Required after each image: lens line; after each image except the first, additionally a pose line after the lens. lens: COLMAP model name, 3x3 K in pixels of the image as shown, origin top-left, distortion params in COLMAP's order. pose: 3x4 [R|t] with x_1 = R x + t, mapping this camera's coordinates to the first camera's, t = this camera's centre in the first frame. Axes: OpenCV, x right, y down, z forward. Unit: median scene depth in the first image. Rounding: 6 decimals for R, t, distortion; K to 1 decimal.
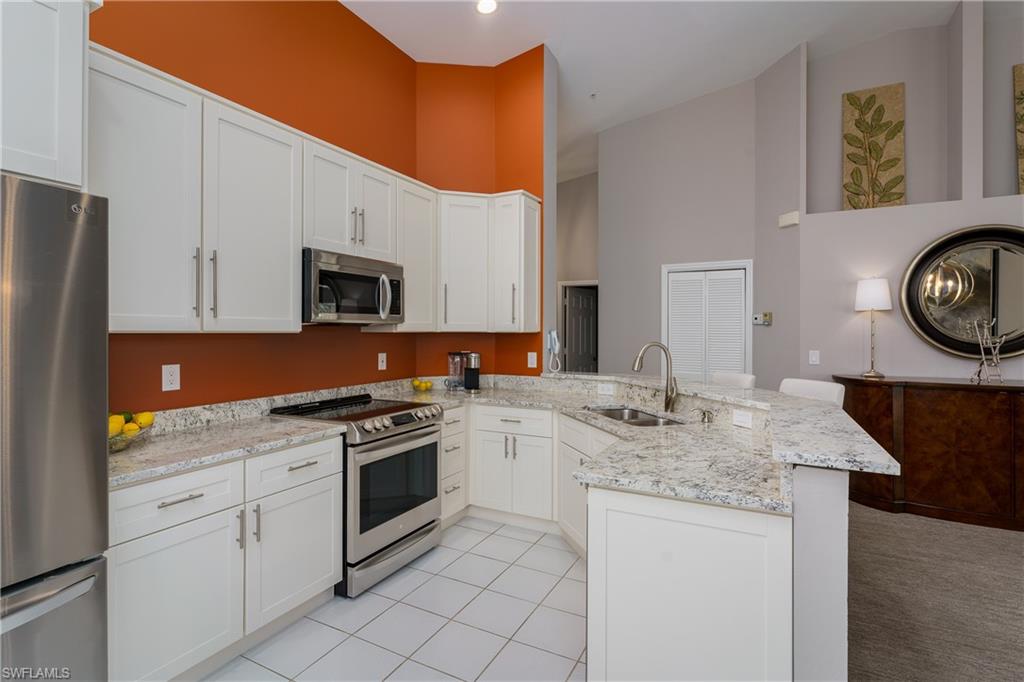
lens RADIAL K [[499.5, 0, 504.7], [0, 499.5, 334.7], [0, 0, 1]] dist [0.001252, 0.000761]
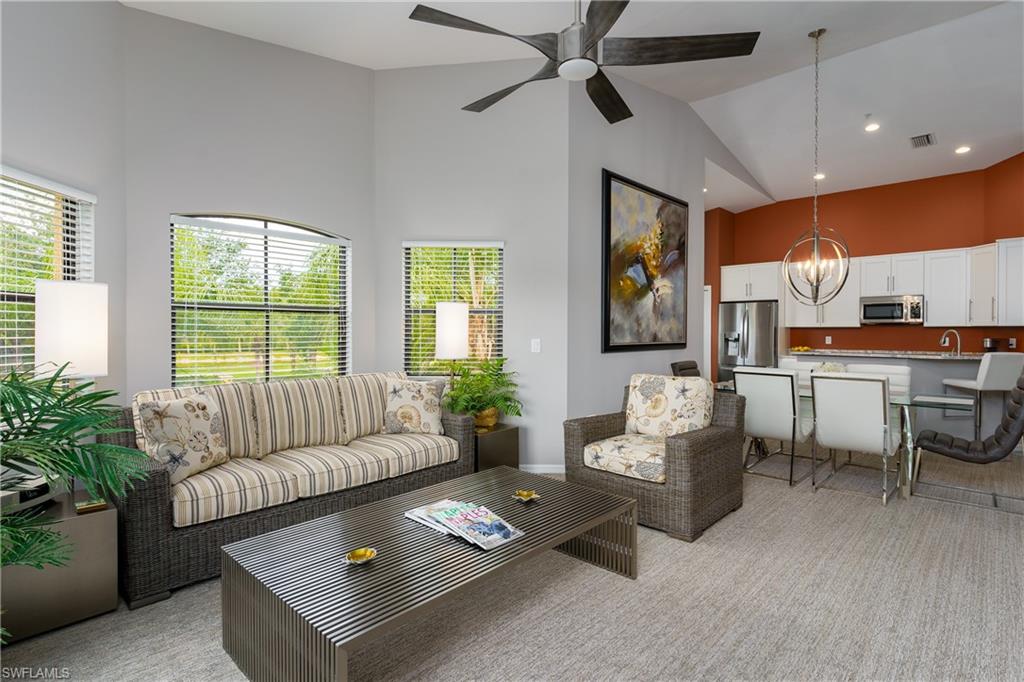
lens RADIAL K [[492.2, 0, 514.1], [0, 492.2, 334.3], [0, 0, 1]] dist [-0.000017, 0.000057]
pose [[-0.275243, 0.005262, -0.961360, 2.218638], [-0.010131, 0.999914, 0.008373, 0.027798], [0.961321, 0.012044, -0.275166, -0.104068]]
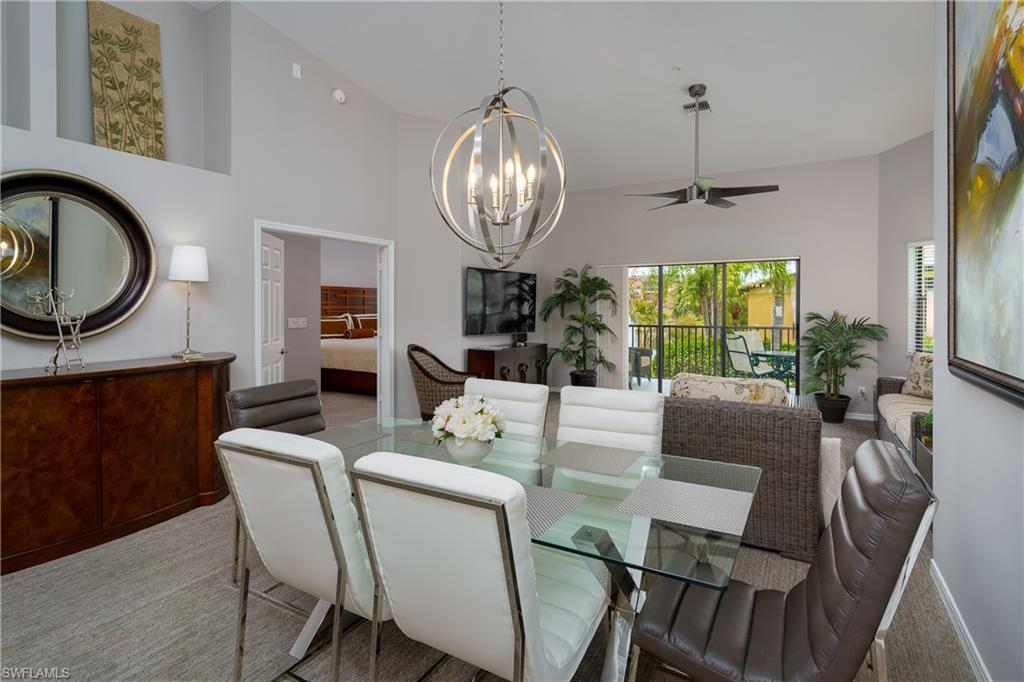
lens RADIAL K [[500.5, 0, 512.5], [0, 500.5, 307.4], [0, 0, 1]] dist [-0.001645, 0.000147]
pose [[0.038082, -0.005451, 0.999260, 0.204637], [0.007740, 0.999957, 0.005160, -0.002218], [-0.999245, 0.007538, 0.038122, 0.269149]]
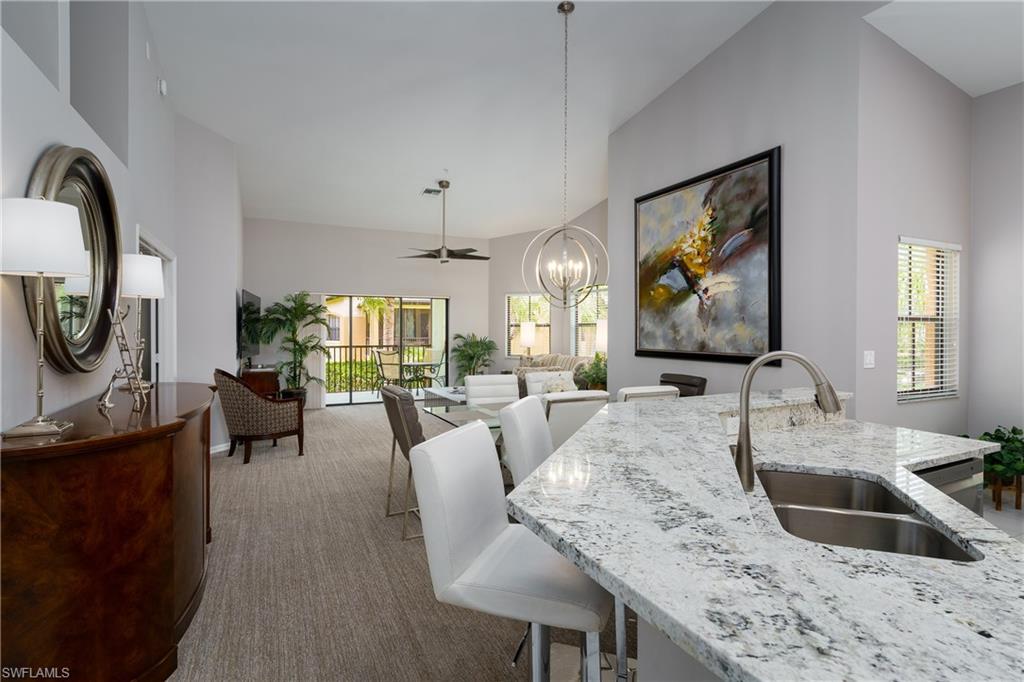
lens RADIAL K [[499.5, 0, 504.7], [0, 499.5, 334.7], [0, 0, 1]] dist [0.001252, 0.000761]
pose [[-0.805963, -0.010804, 0.591868, 0.191880], [-0.001751, 0.999873, 0.015868, -0.006828], [-0.591964, 0.011753, -0.805879, 1.331183]]
